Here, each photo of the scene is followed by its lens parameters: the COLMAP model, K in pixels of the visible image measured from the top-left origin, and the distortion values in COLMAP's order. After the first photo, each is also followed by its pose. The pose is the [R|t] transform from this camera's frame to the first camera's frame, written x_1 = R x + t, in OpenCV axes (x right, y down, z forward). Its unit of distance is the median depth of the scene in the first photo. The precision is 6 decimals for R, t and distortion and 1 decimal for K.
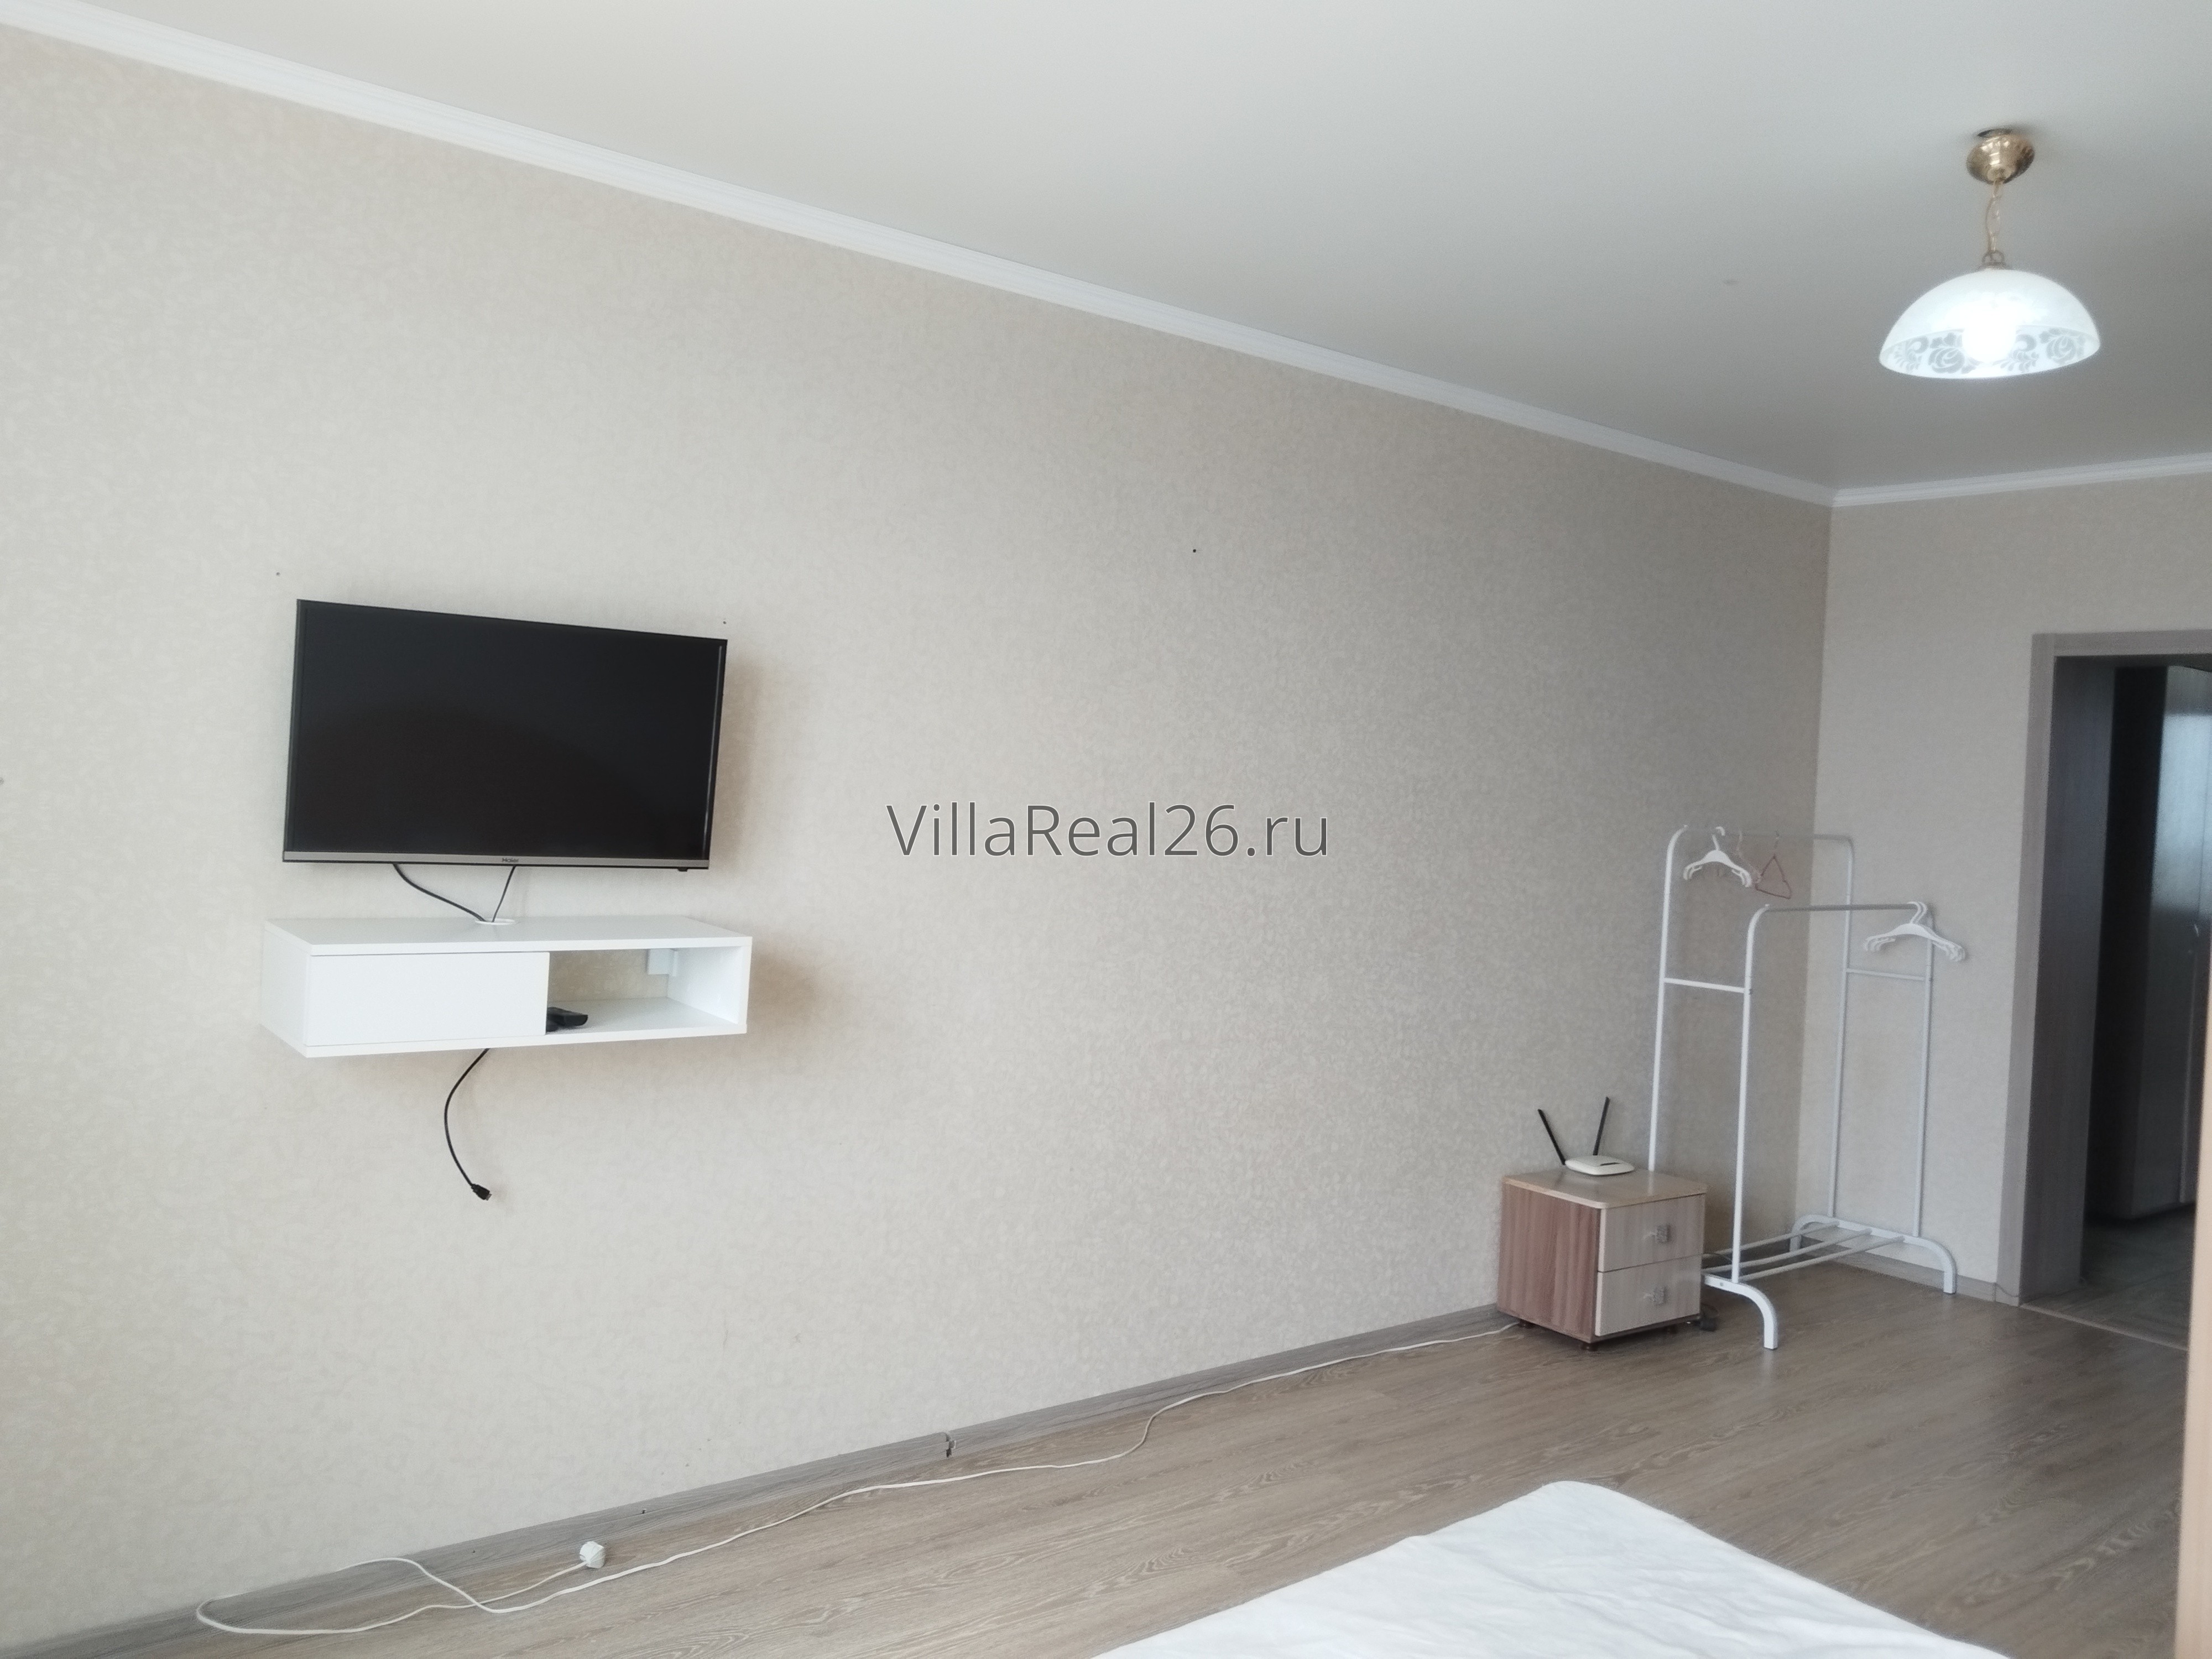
lens RADIAL K [[1743.0, 0, 1106.0], [0, 1743.0, 829.5], [0, 0, 1]] dist [0.015146, -0.008802]
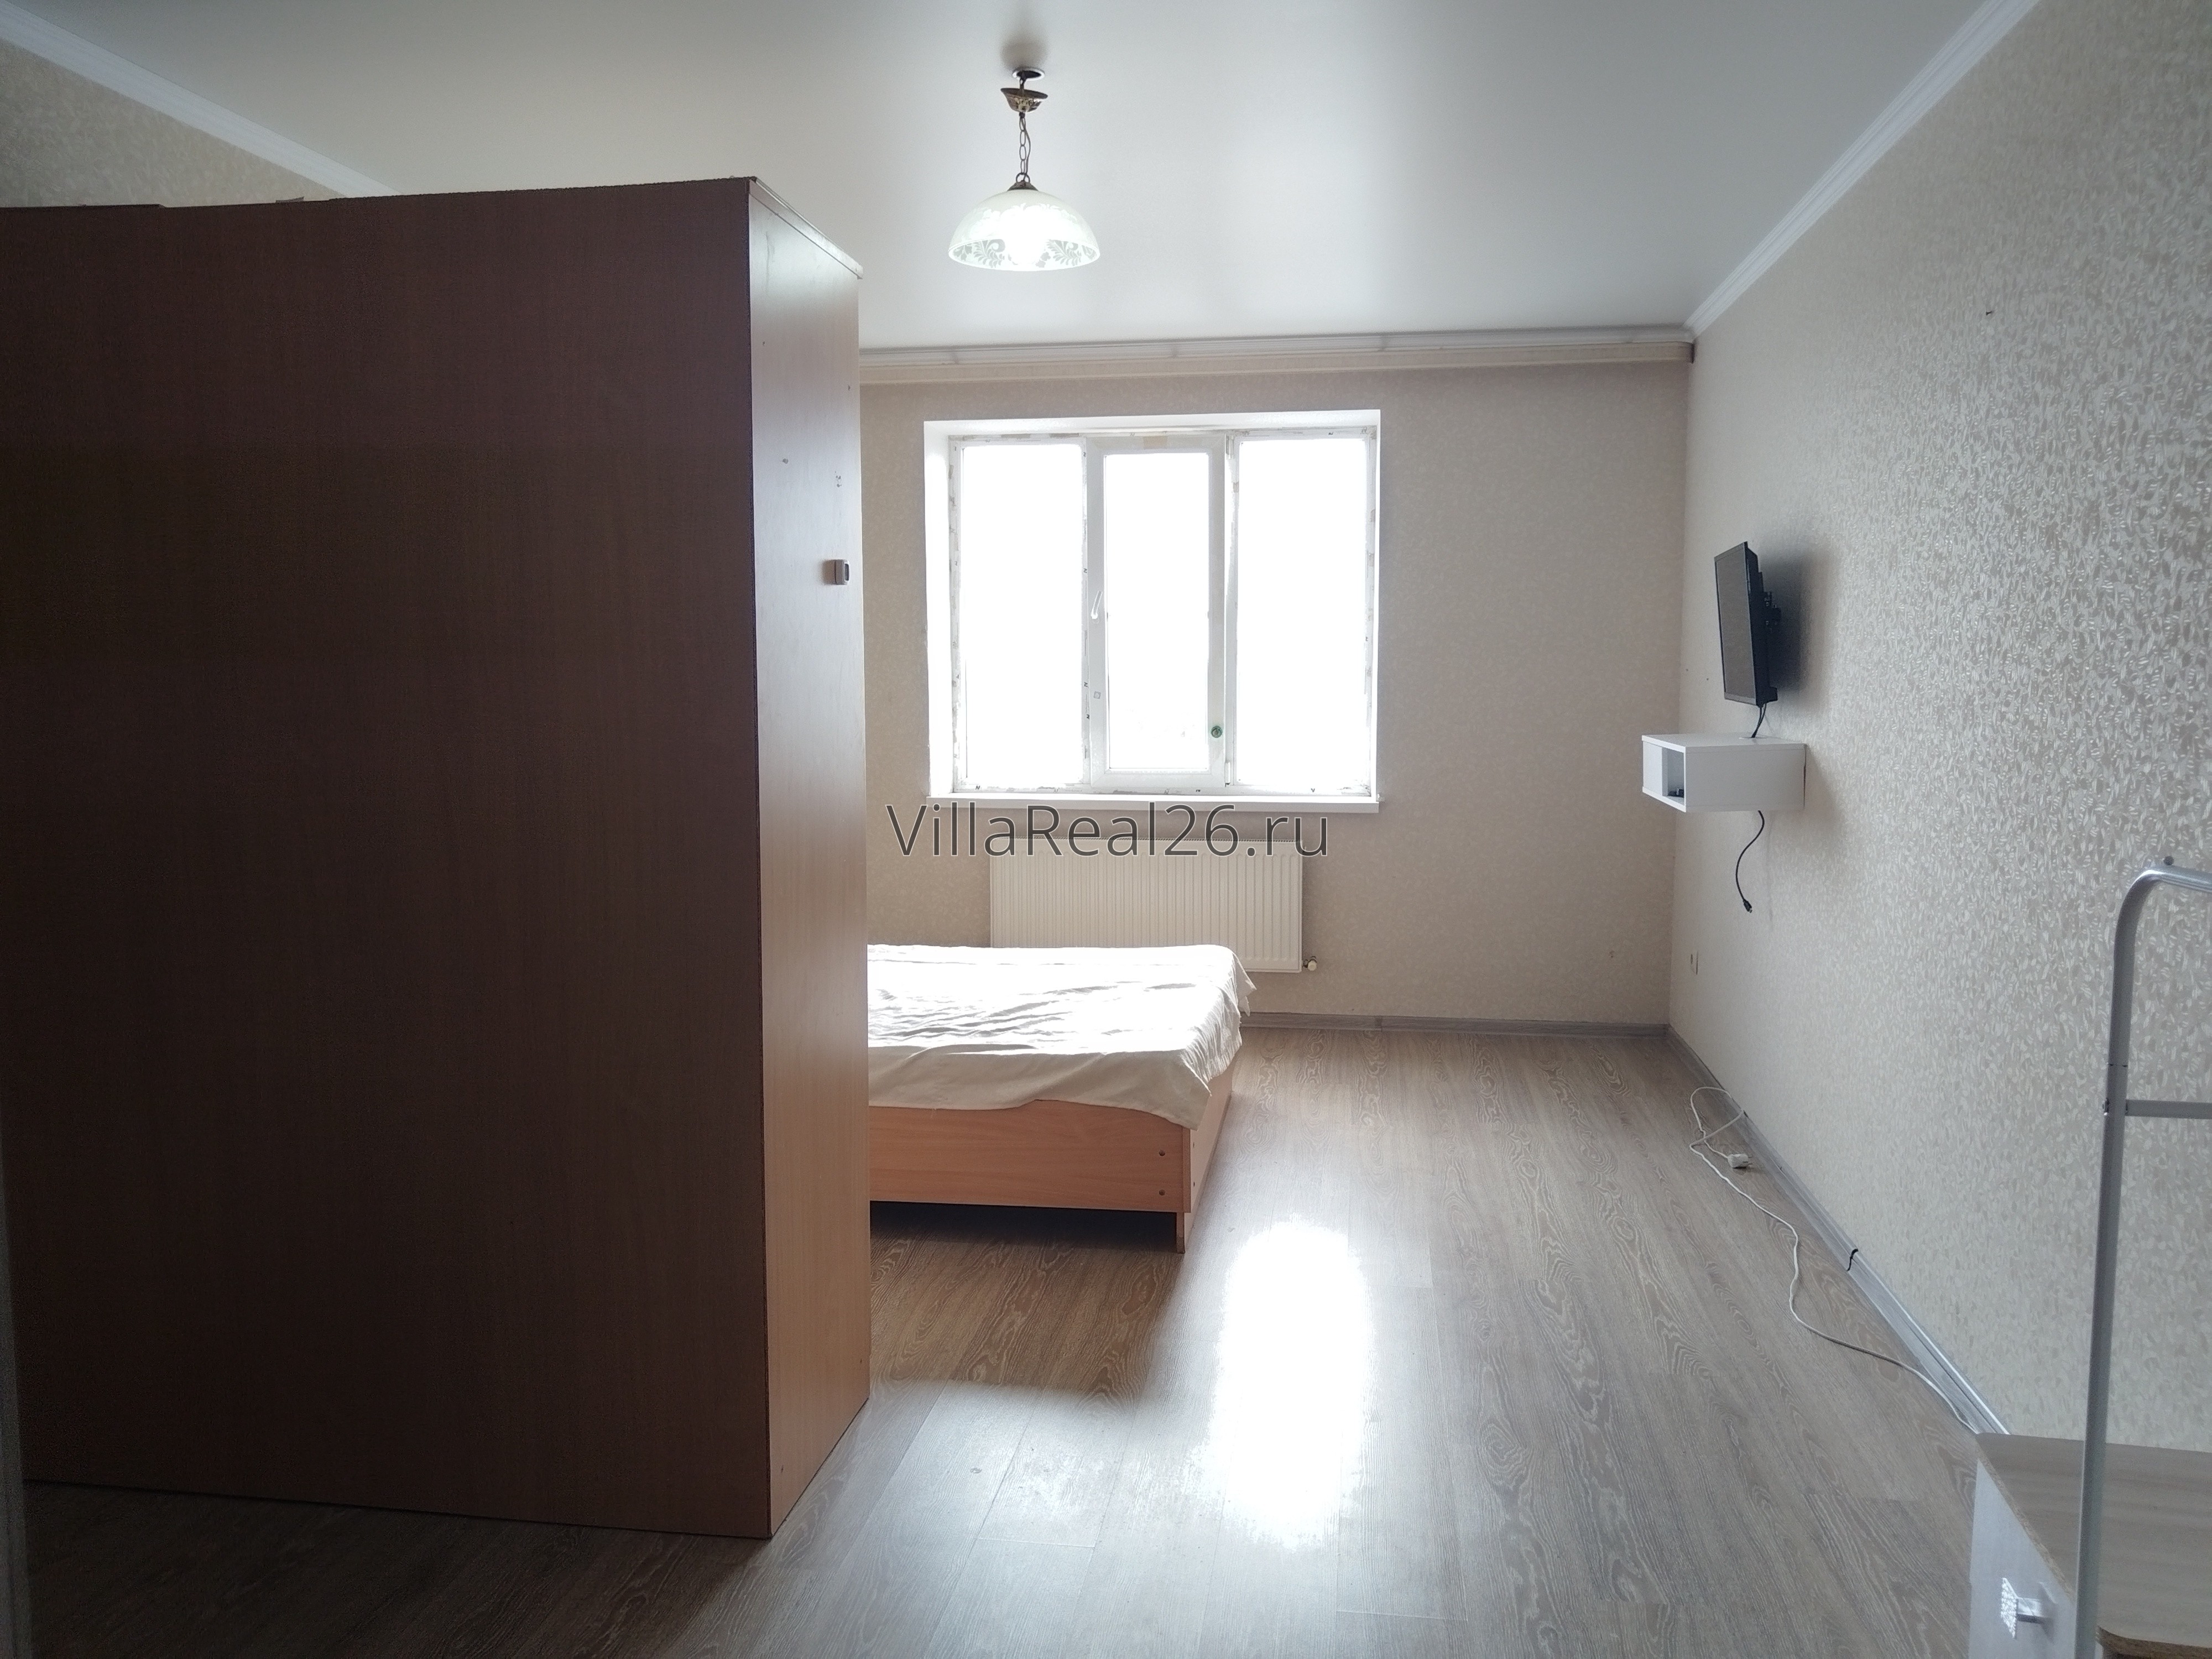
lens RADIAL K [[1743.0, 0, 1106.0], [0, 1743.0, 829.5], [0, 0, 1]] dist [0.015146, -0.008802]
pose [[-0.730141, 0.021143, -0.682969, 1.012104], [-0.050501, 0.995118, 0.084795, 0.027277], [0.681427, 0.096403, -0.725509, 1.516392]]
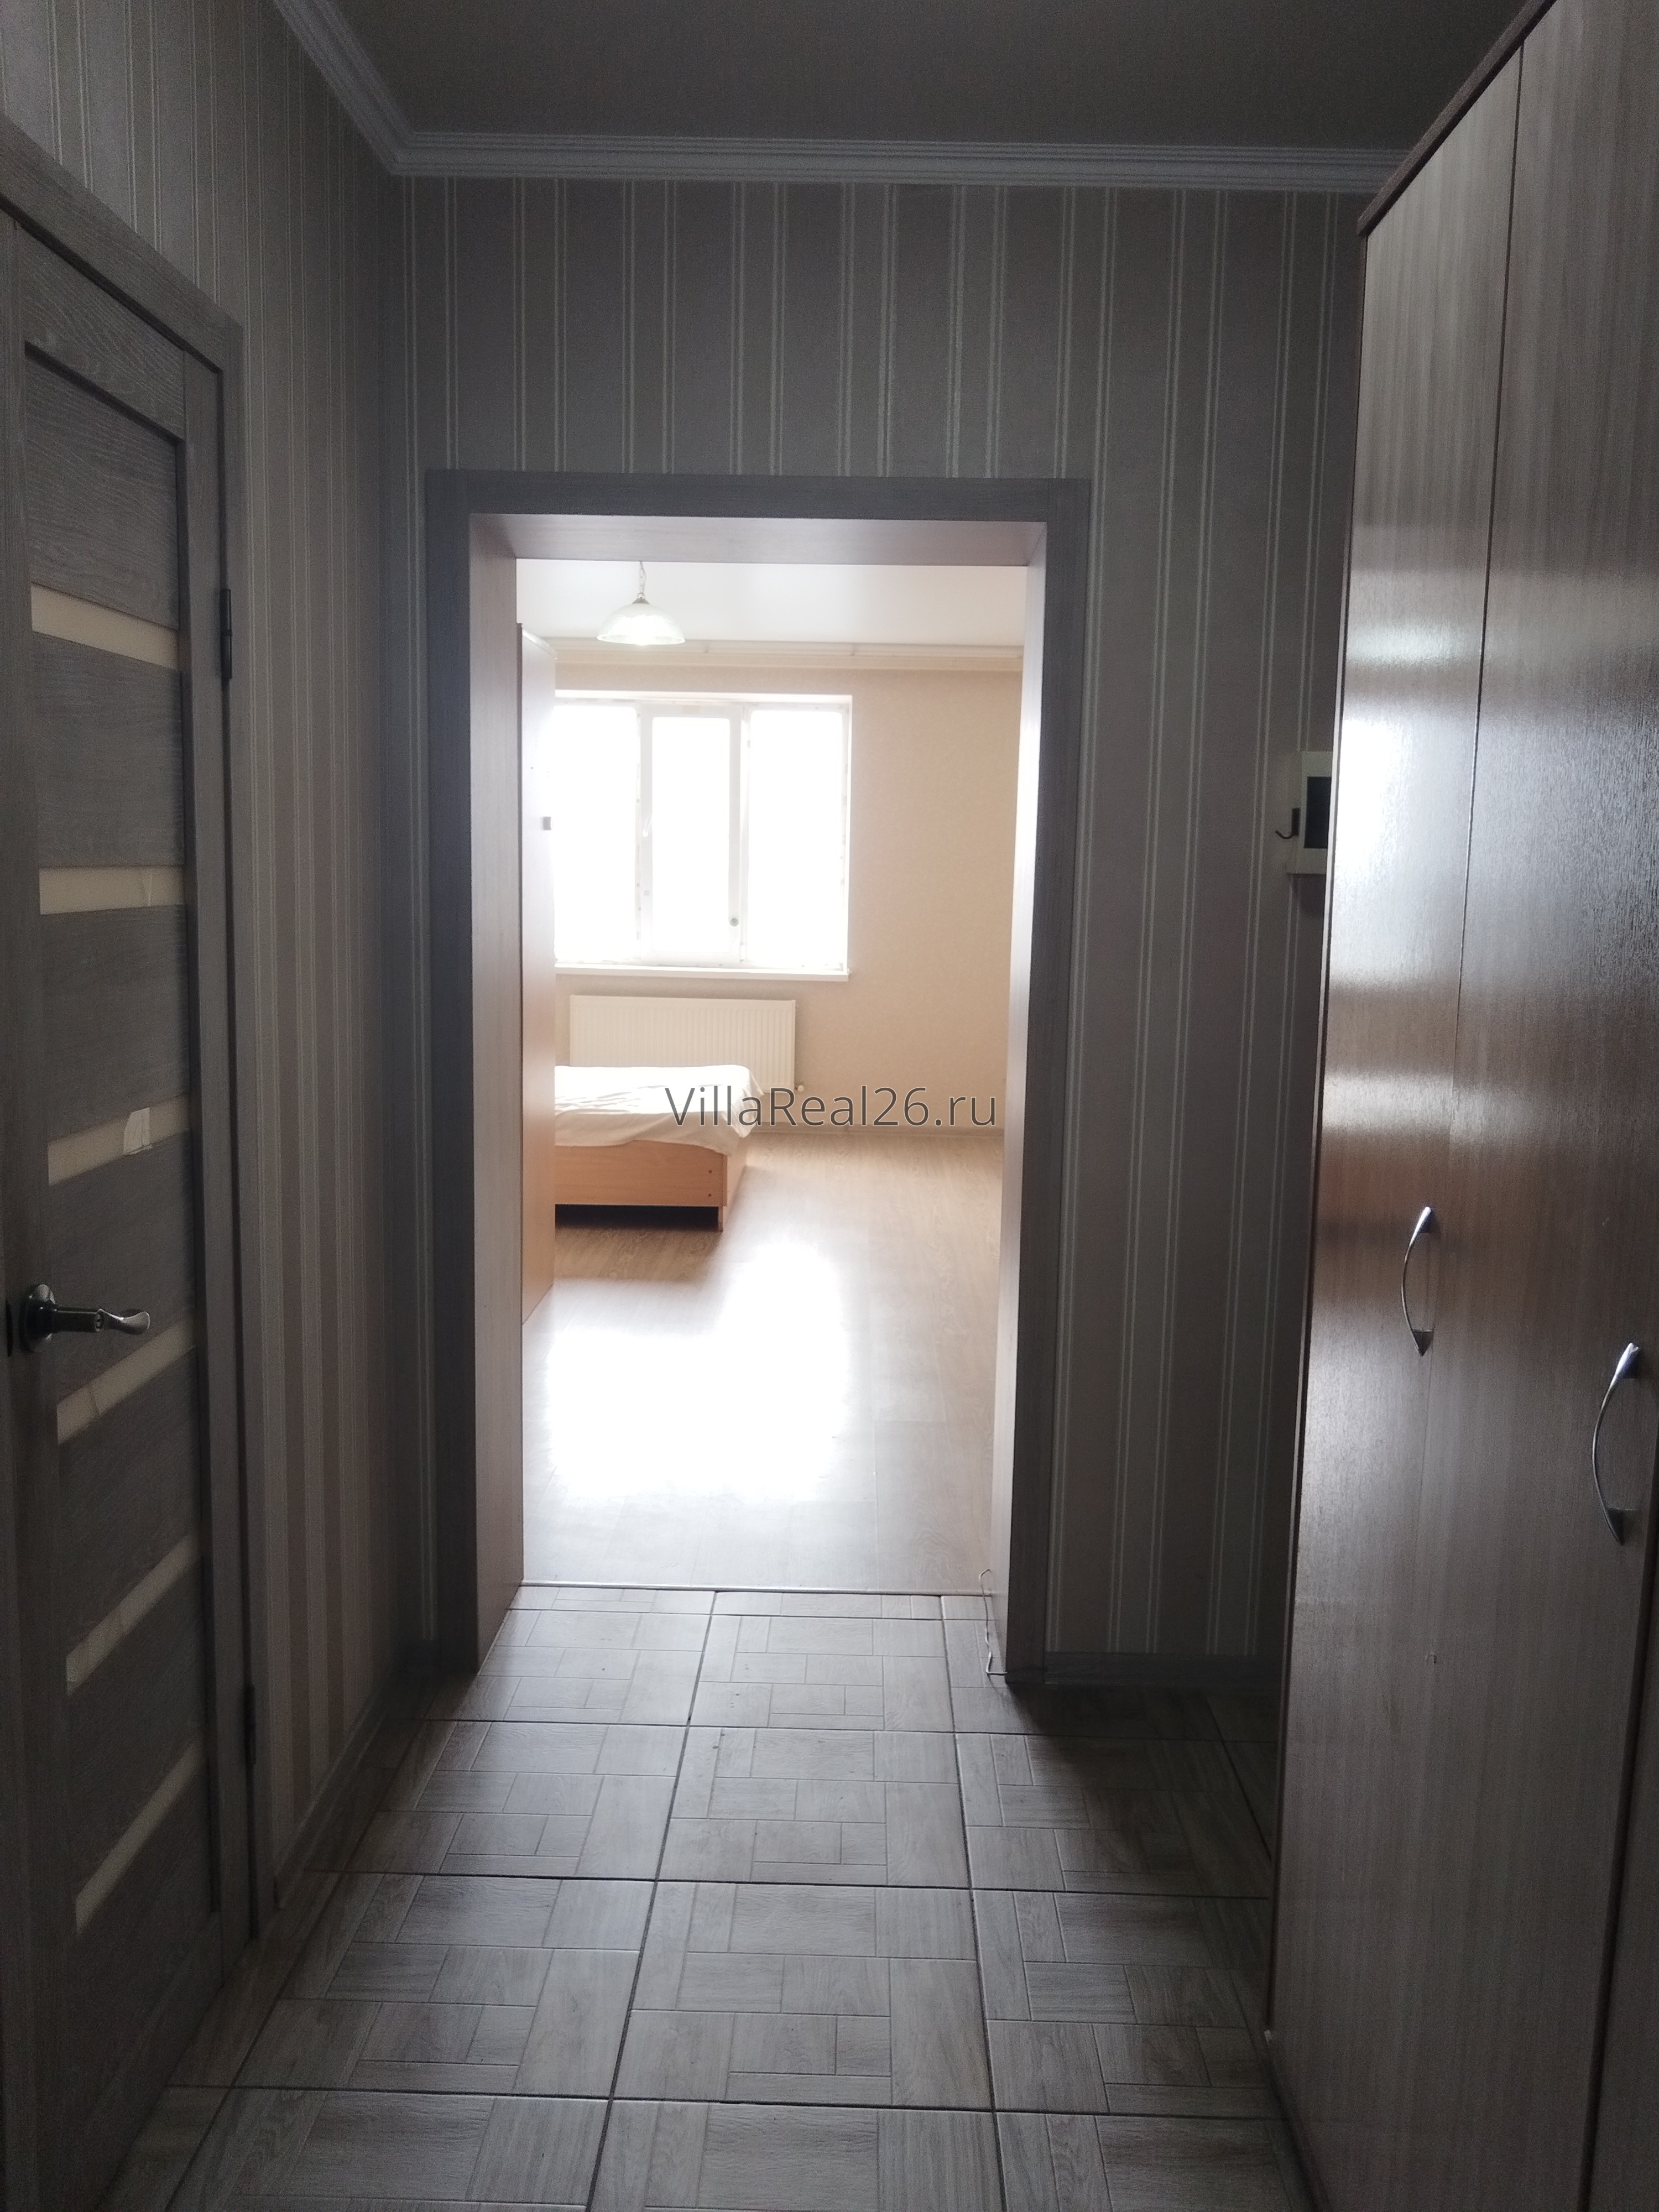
lens RADIAL K [[1743.0, 0, 848.4], [0, 1743.0, 1091.4], [0, 0, 1]] dist [0.015146, -0.008802]
pose [[-0.623880, 0.040461, -0.780472, 1.612322], [-0.072333, 0.991383, 0.109215, 0.030249], [0.778166, 0.124591, -0.615577, 2.023050]]
